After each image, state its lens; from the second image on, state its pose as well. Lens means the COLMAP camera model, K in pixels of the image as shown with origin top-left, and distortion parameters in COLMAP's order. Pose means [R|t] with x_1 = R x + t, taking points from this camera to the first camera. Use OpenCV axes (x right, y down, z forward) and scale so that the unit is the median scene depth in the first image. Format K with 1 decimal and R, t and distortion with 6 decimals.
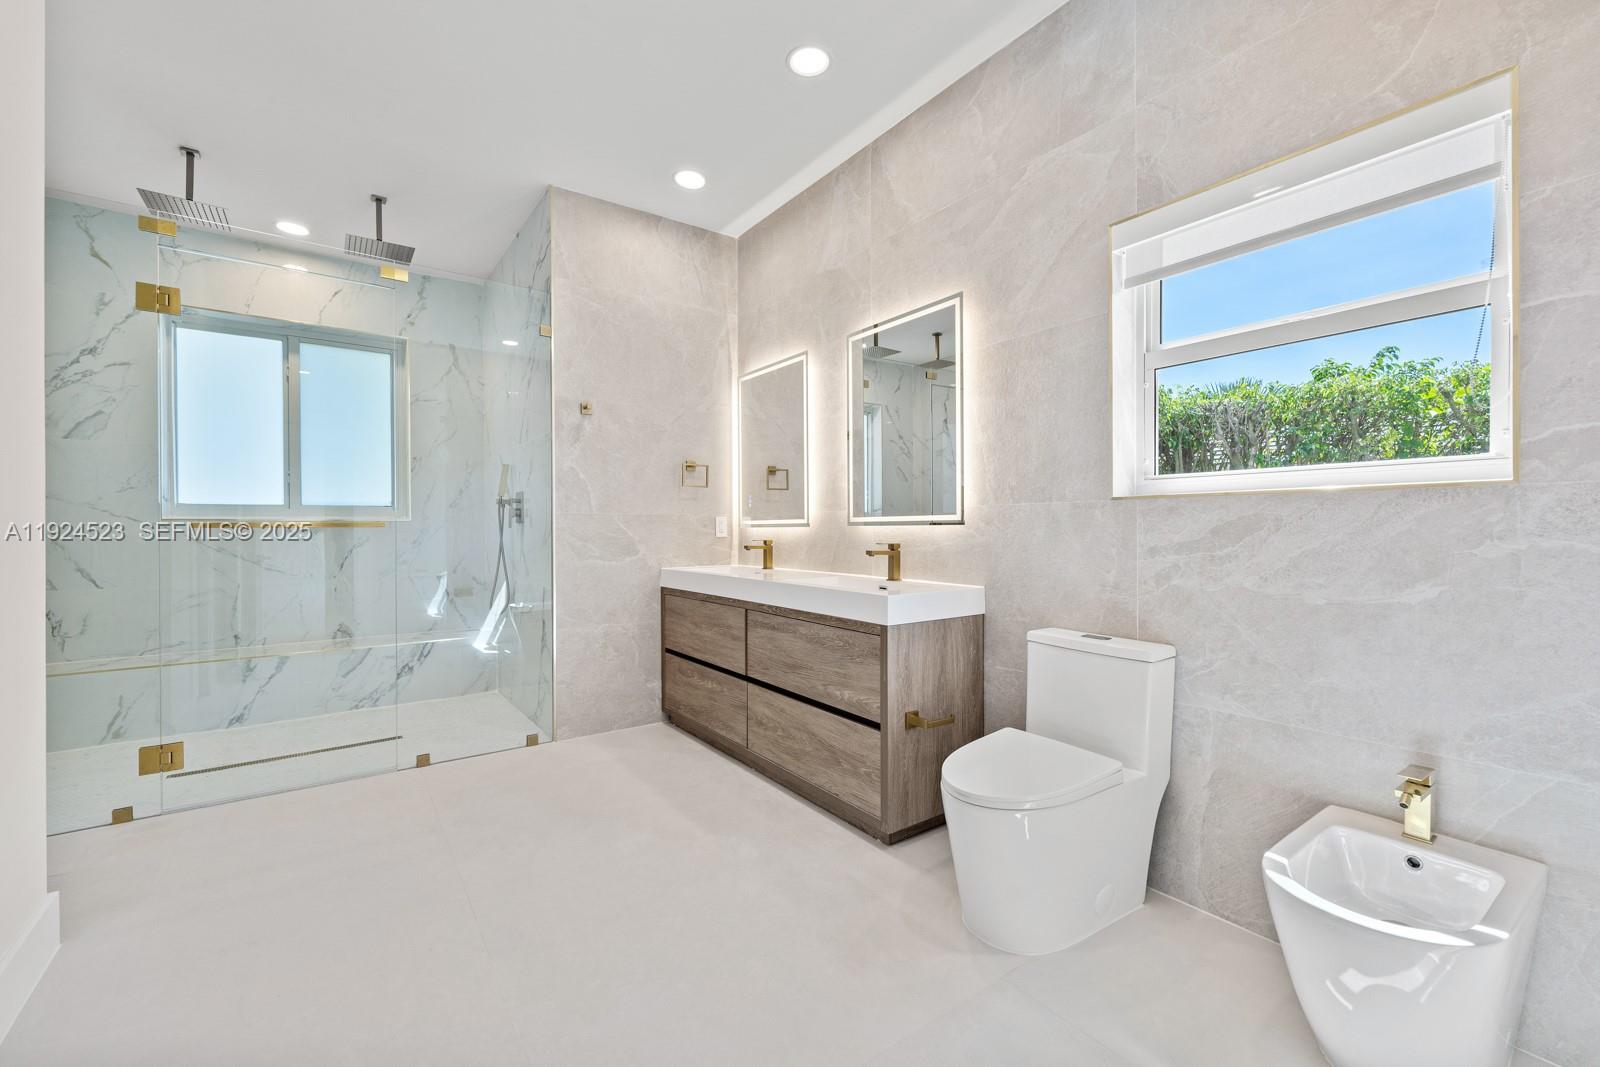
lens RADIAL K [[653.3, 0, 810.3], [0, 653.3, 532.0], [0, 0, 1]] dist [-0.002438, -0.000283]
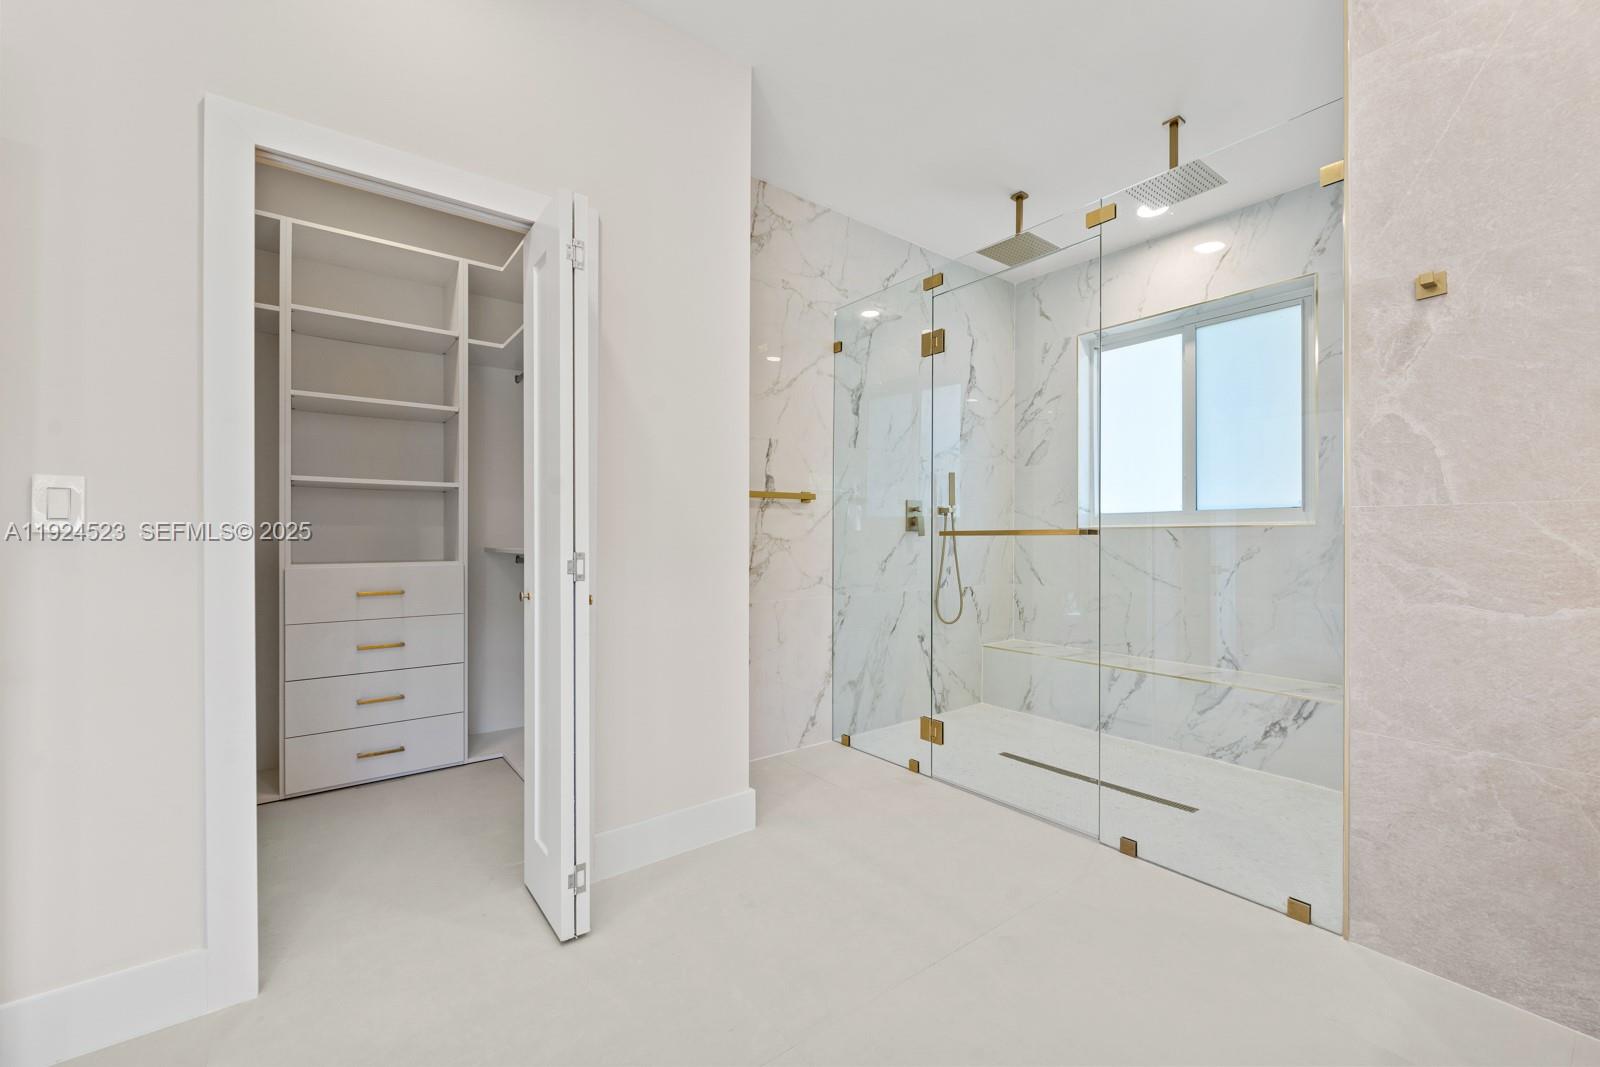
lens RADIAL K [[653.3, 0, 805.2], [0, 653.3, 536.6], [0, 0, 1]] dist [-0.002438, -0.000283]
pose [[-0.003769, 0.001298, -0.999992, 0.134615], [-0.006566, 0.999978, 0.001323, -0.003213], [0.999971, 0.006571, -0.003760, 0.544965]]
